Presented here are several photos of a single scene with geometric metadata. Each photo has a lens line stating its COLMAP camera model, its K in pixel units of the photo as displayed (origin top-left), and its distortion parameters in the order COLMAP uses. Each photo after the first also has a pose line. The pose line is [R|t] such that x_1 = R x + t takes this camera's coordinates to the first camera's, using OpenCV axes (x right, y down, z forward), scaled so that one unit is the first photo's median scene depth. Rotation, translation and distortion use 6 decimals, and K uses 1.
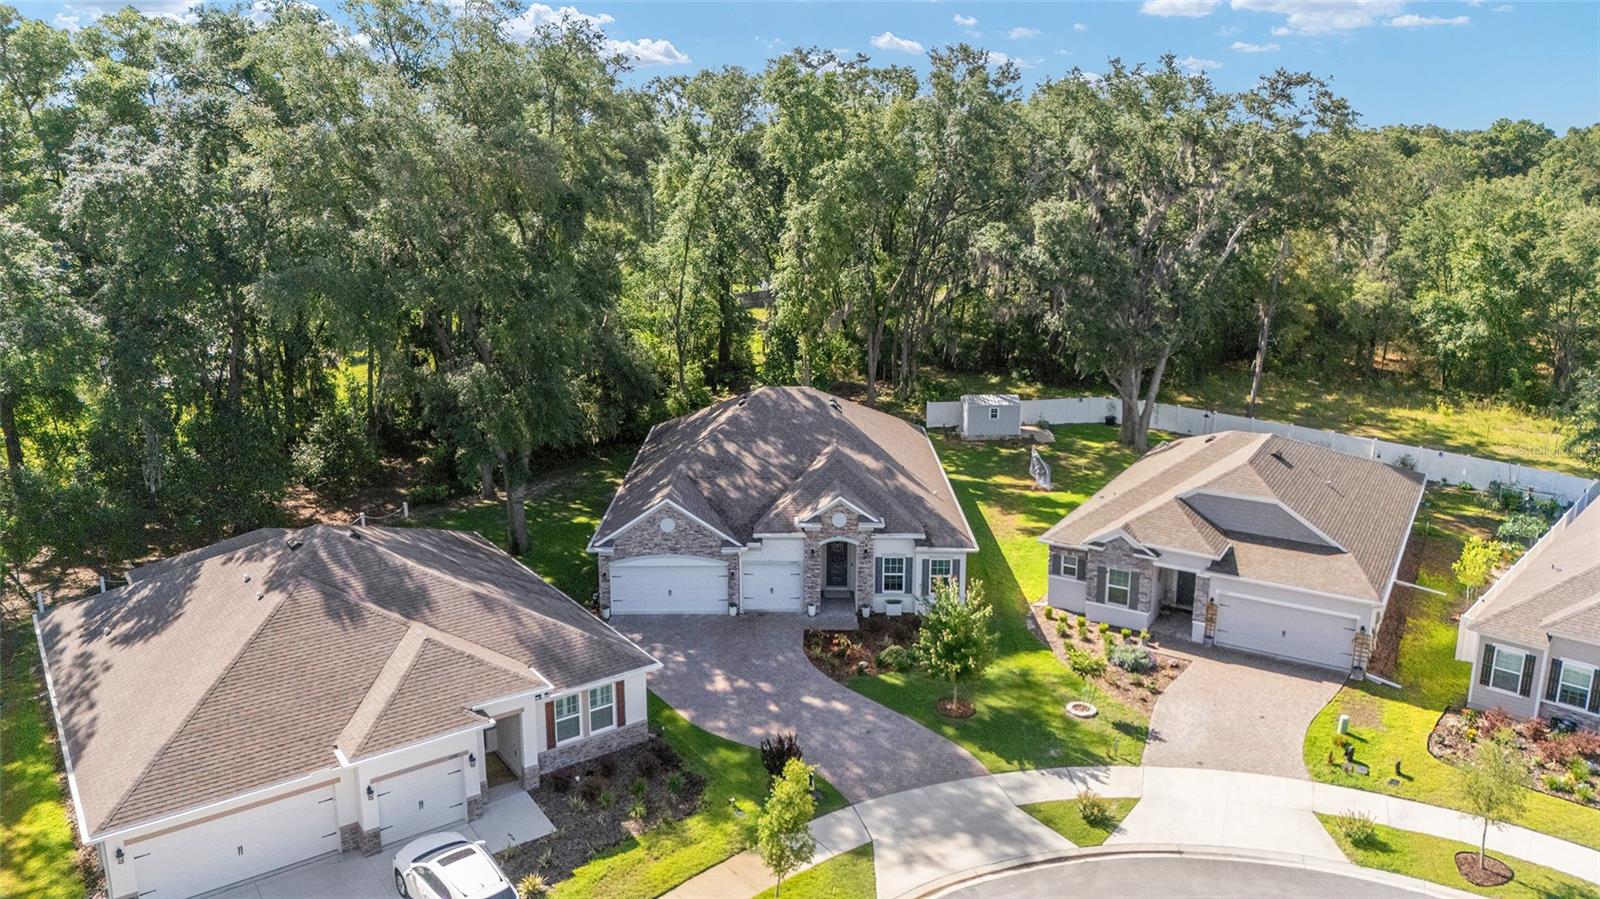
lens RADIAL K [[1165.1, 0, 800.0], [0, 1165.1, 449.5], [0, 0, 1]] dist [0.072849, -0.089082]
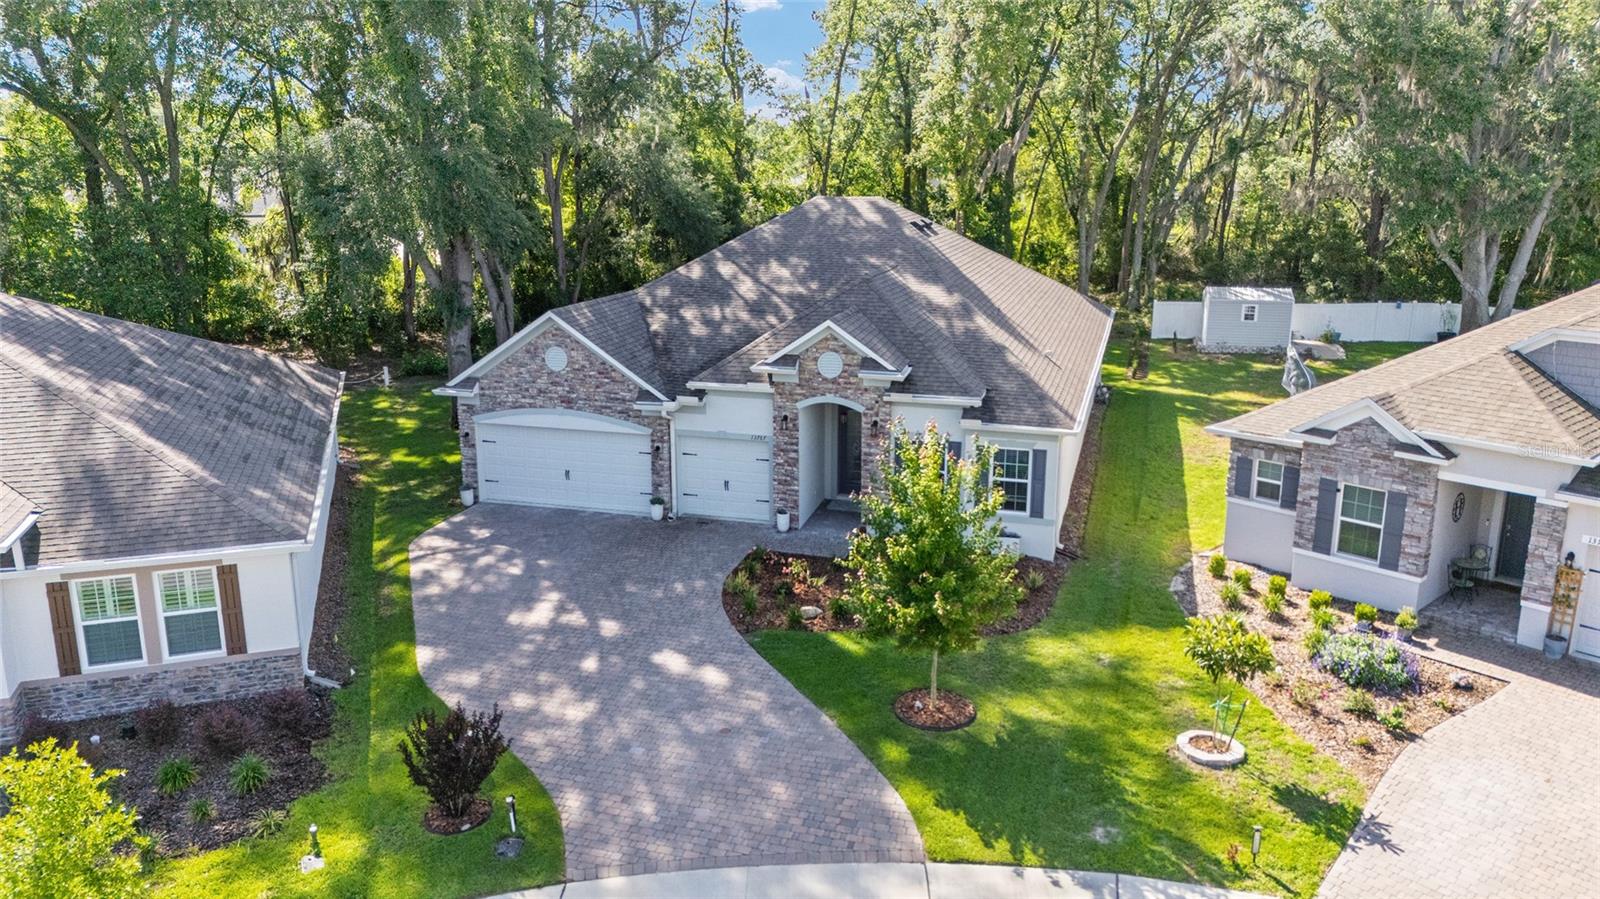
lens RADIAL K [[1165.1, 0, 800.0], [0, 1165.1, 449.5], [0, 0, 1]] dist [0.072849, -0.089082]
pose [[0.958076, 0.067254, -0.278508, 0.183449], [-0.069152, 0.997602, 0.003017, 0.102977], [0.278043, 0.016369, 0.960429, 0.459100]]
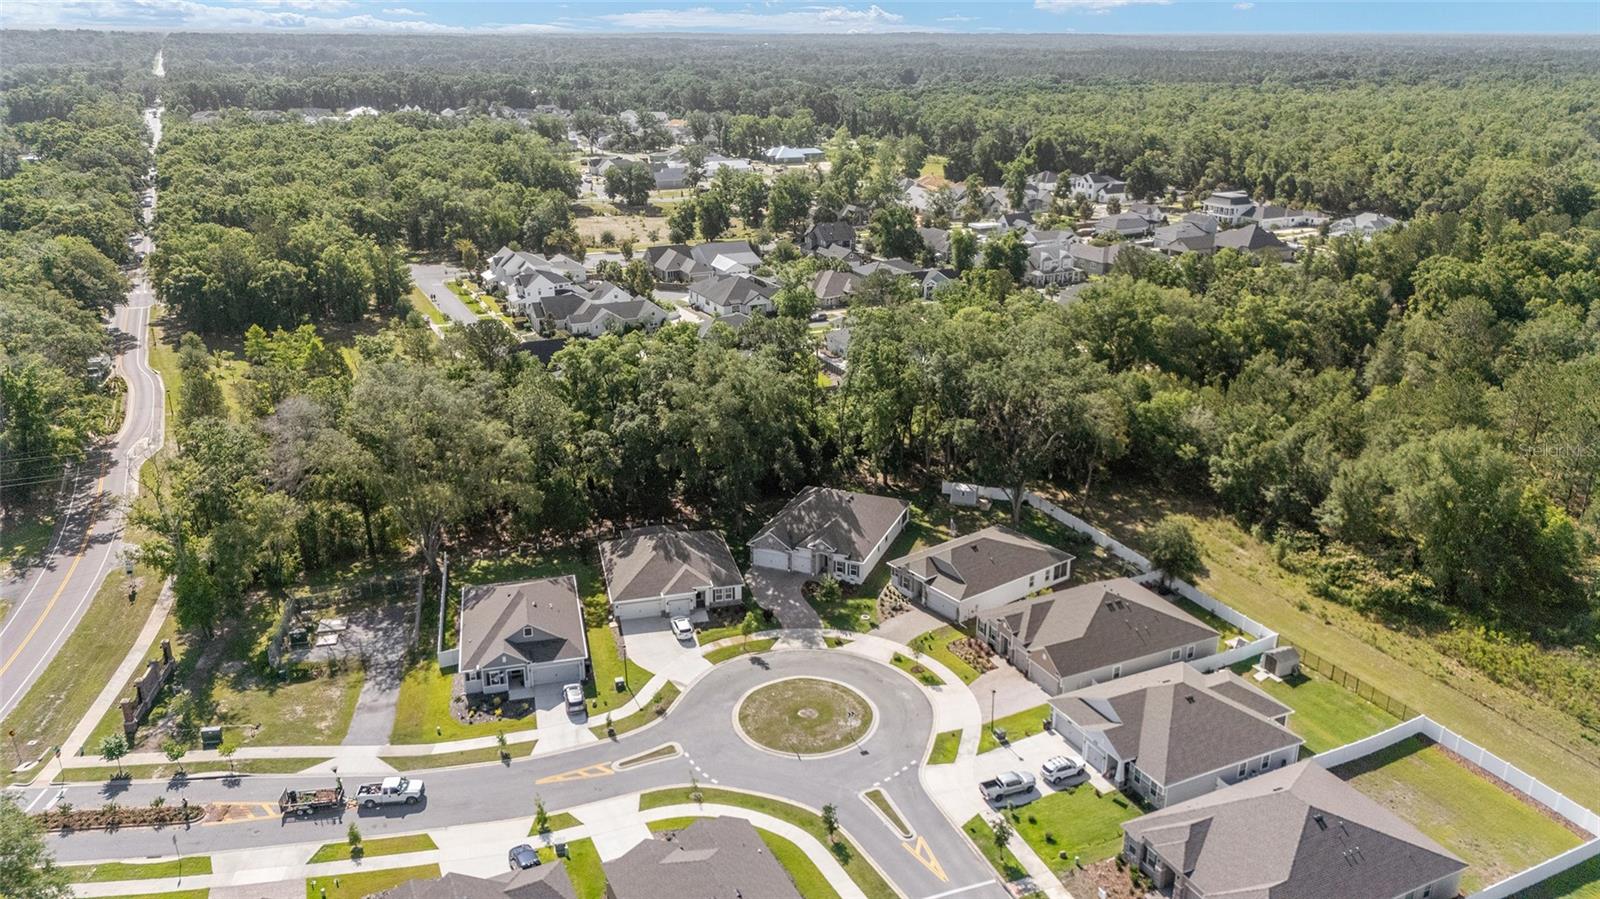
lens RADIAL K [[1165.1, 0, 800.0], [0, 1165.1, 449.5], [0, 0, 1]] dist [0.072849, -0.089082]
pose [[0.930495, 0.122383, -0.345257, 1.034960], [-0.088716, 0.989769, 0.111745, -0.546029], [0.355400, -0.073348, 0.931832, -1.919009]]
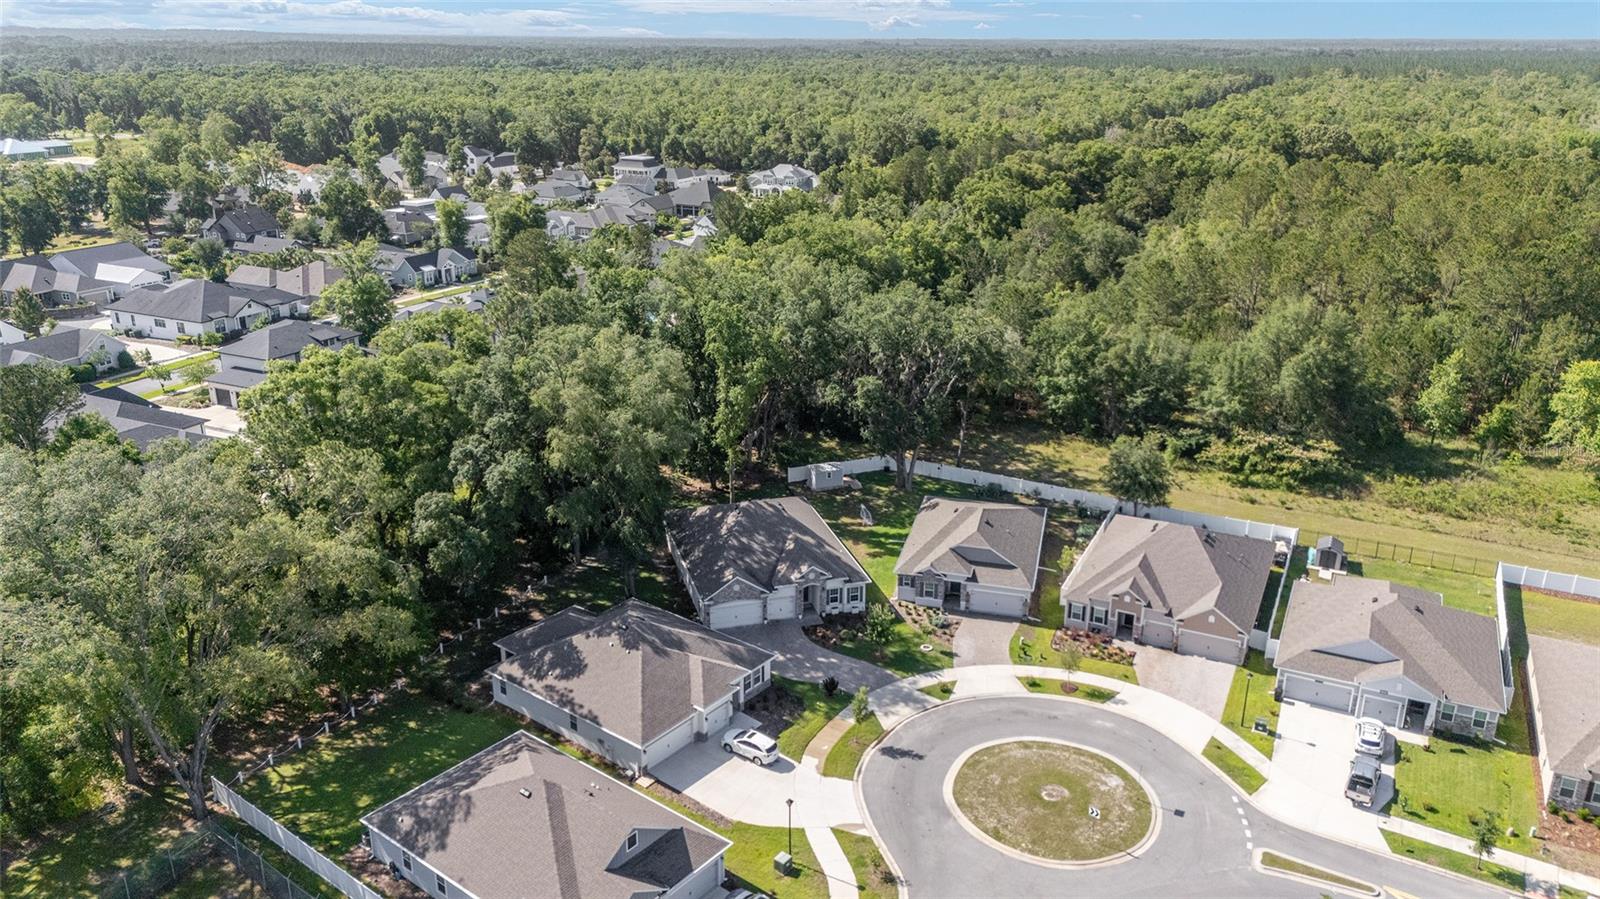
lens RADIAL K [[1165.1, 0, 800.0], [0, 1165.1, 449.5], [0, 0, 1]] dist [0.072849, -0.089082]
pose [[0.958688, -0.090855, 0.269559, -0.574923], [0.065554, 0.992680, 0.101440, -0.413068], [-0.276802, -0.079578, 0.957626, -1.125329]]
